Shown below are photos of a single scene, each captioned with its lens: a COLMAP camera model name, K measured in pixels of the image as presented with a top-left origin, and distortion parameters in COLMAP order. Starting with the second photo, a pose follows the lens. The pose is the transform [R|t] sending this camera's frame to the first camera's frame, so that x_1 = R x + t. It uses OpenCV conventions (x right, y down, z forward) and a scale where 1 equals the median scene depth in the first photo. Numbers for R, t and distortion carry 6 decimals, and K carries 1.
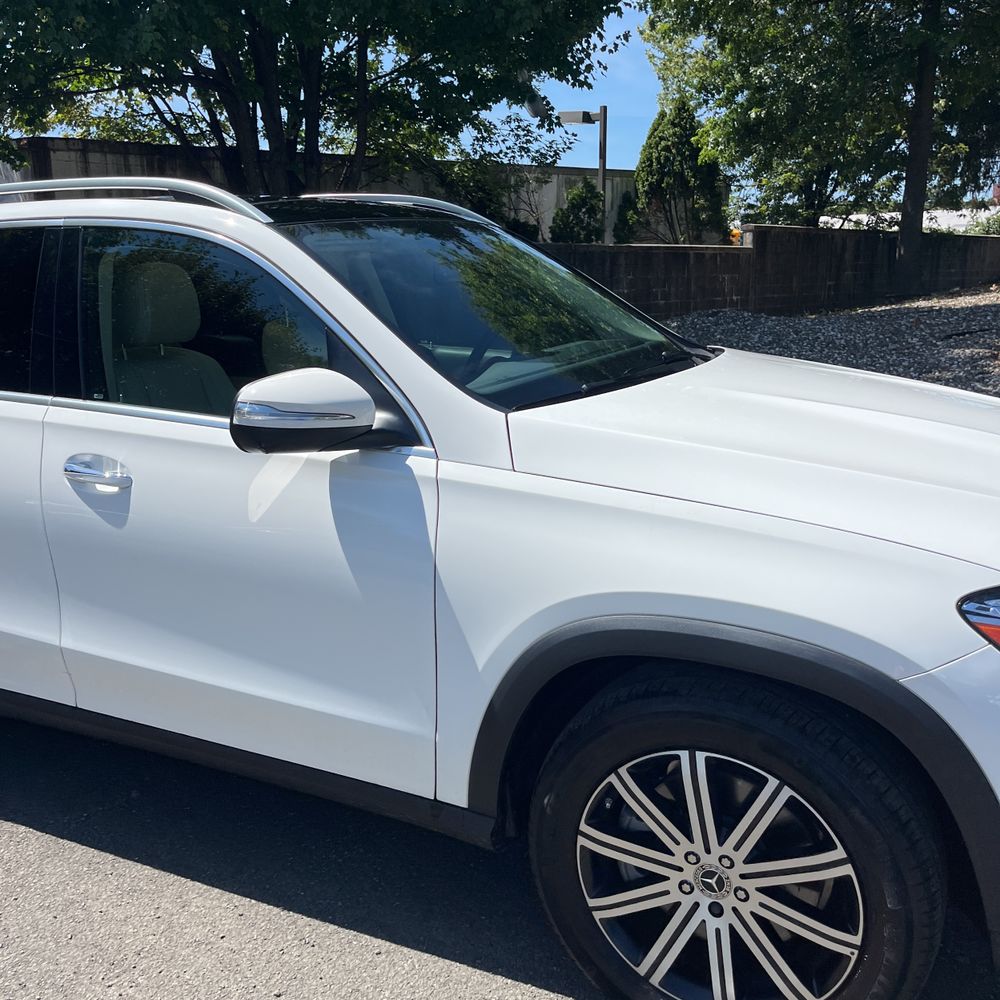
lens RADIAL K [[1005.7, 0, 489.9], [0, 1005.7, 505.2], [0, 0, 1]] dist [0.028720, 0.000000]
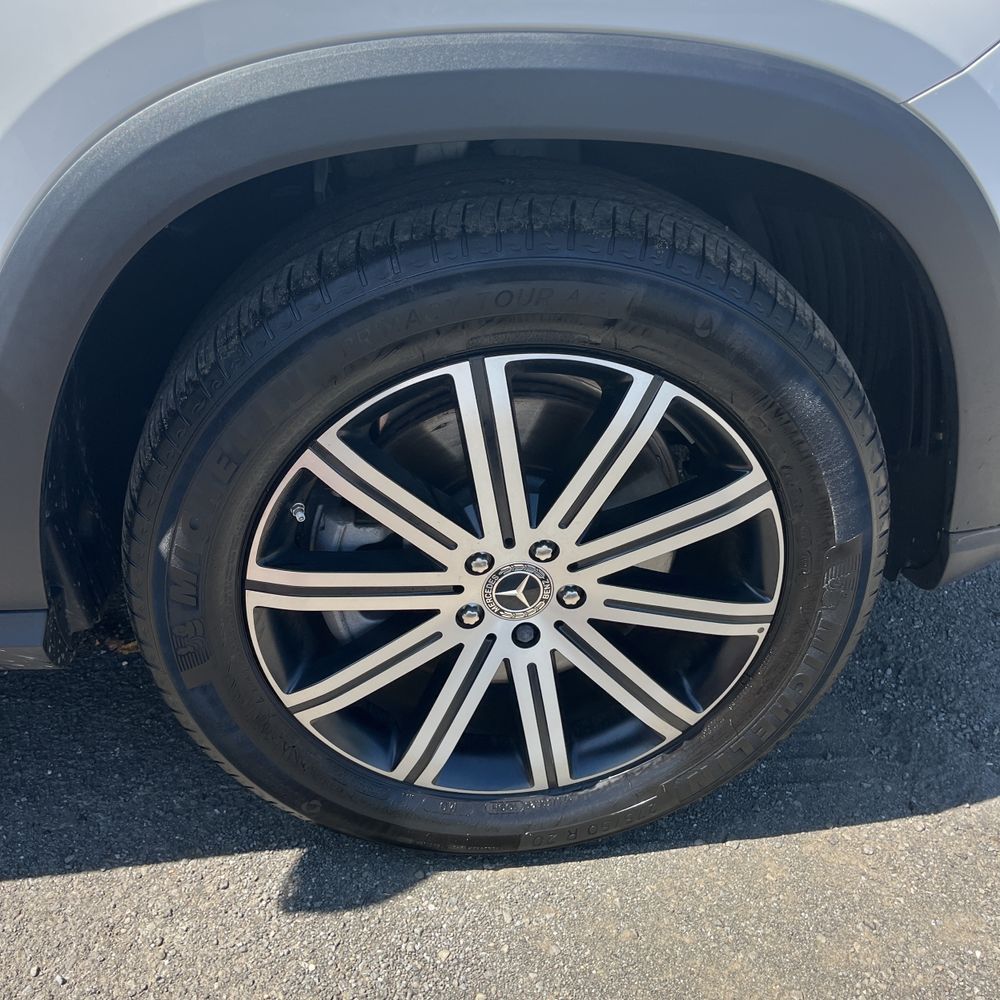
lens RADIAL K [[1005.7, 0, 475.5], [0, 1005.7, 501.8], [0, 0, 1]] dist [0.028720, 0.000000]
pose [[0.836818, -0.269015, 0.476830, -0.042195], [0.111703, 0.936525, 0.332329, 0.143861], [-0.535965, -0.224836, 0.813751, 0.578398]]
